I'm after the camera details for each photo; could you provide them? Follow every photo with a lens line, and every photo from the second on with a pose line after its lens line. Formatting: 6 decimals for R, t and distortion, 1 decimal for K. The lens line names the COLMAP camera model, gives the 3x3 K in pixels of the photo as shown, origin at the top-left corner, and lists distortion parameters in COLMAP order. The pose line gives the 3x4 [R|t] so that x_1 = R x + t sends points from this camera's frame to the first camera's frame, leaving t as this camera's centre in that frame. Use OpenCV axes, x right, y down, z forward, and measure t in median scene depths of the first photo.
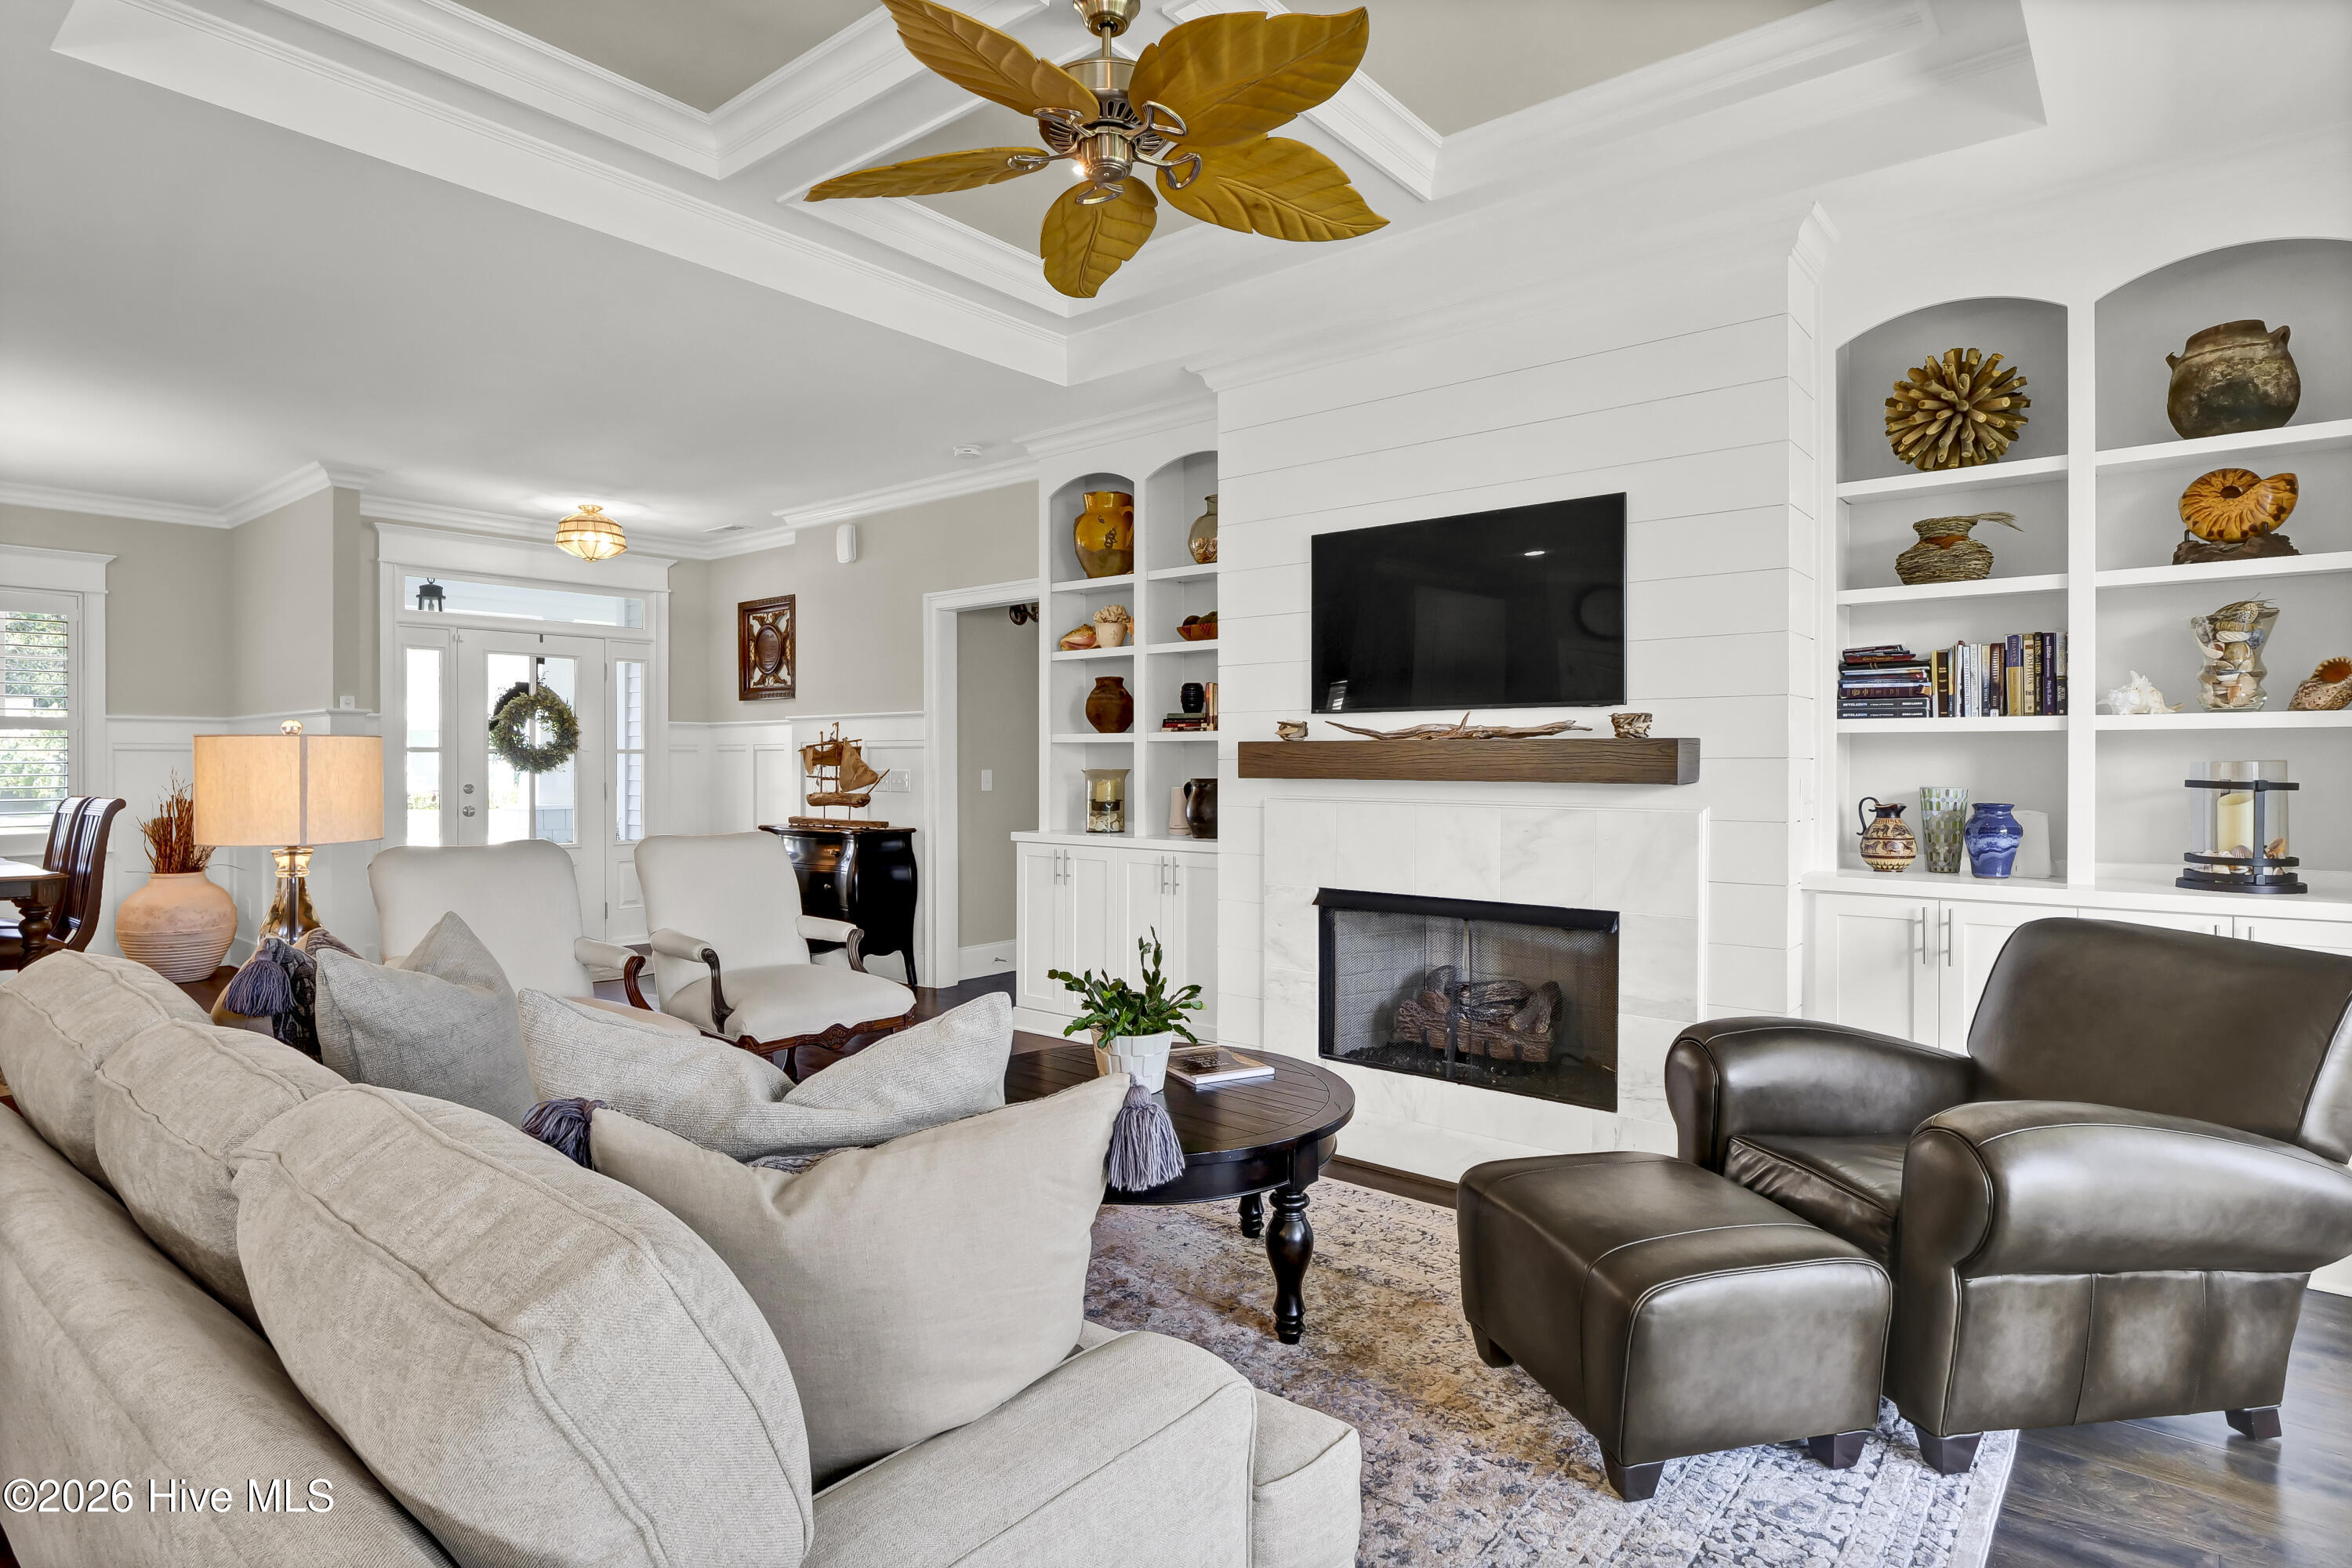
lens RADIAL K [[1230.6, 0, 1171.9], [0, 1230.6, 778.2], [0, 0, 1]] dist [-0.003024, -0.000572]
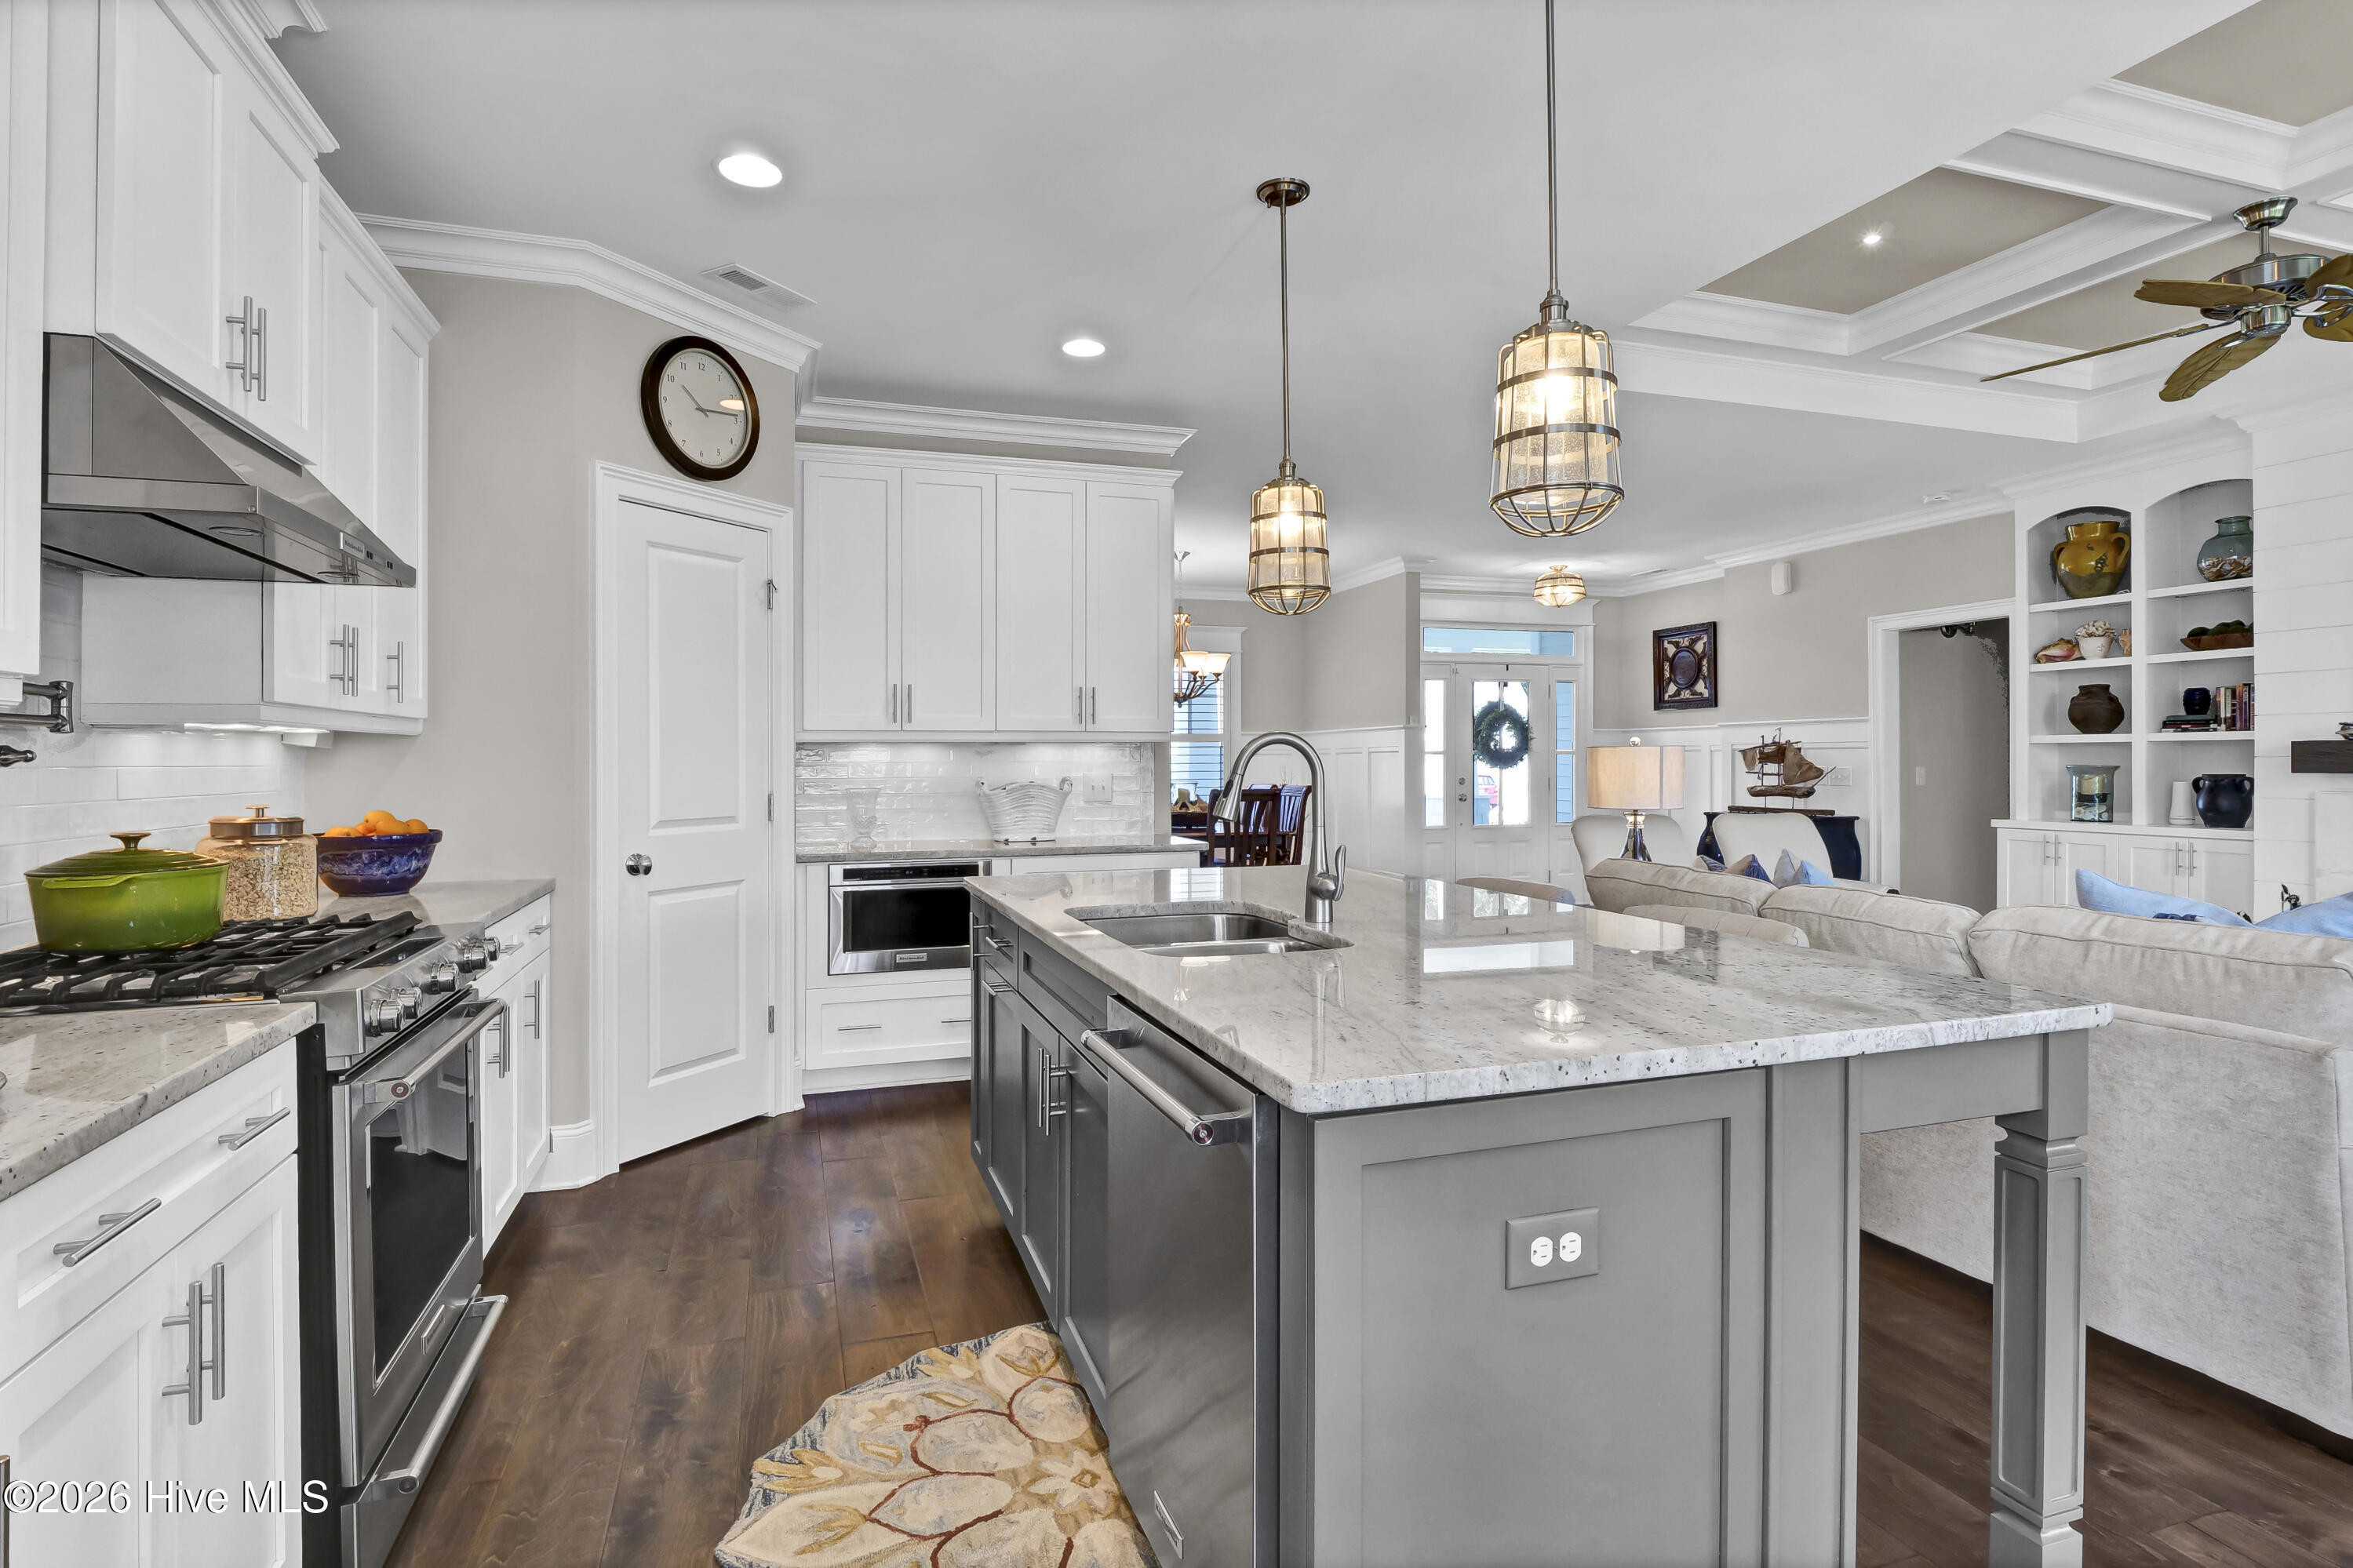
lens RADIAL K [[1191.8, 0, 1179.5], [0, 1191.8, 768.2], [0, 0, 1]] dist [-0.003762, -0.000485]
pose [[0.848338, -0.000777, -0.529454, -0.177896], [-0.002821, 0.999978, -0.005987, 0.003702], [0.529447, 0.006573, 0.848317, -0.357826]]
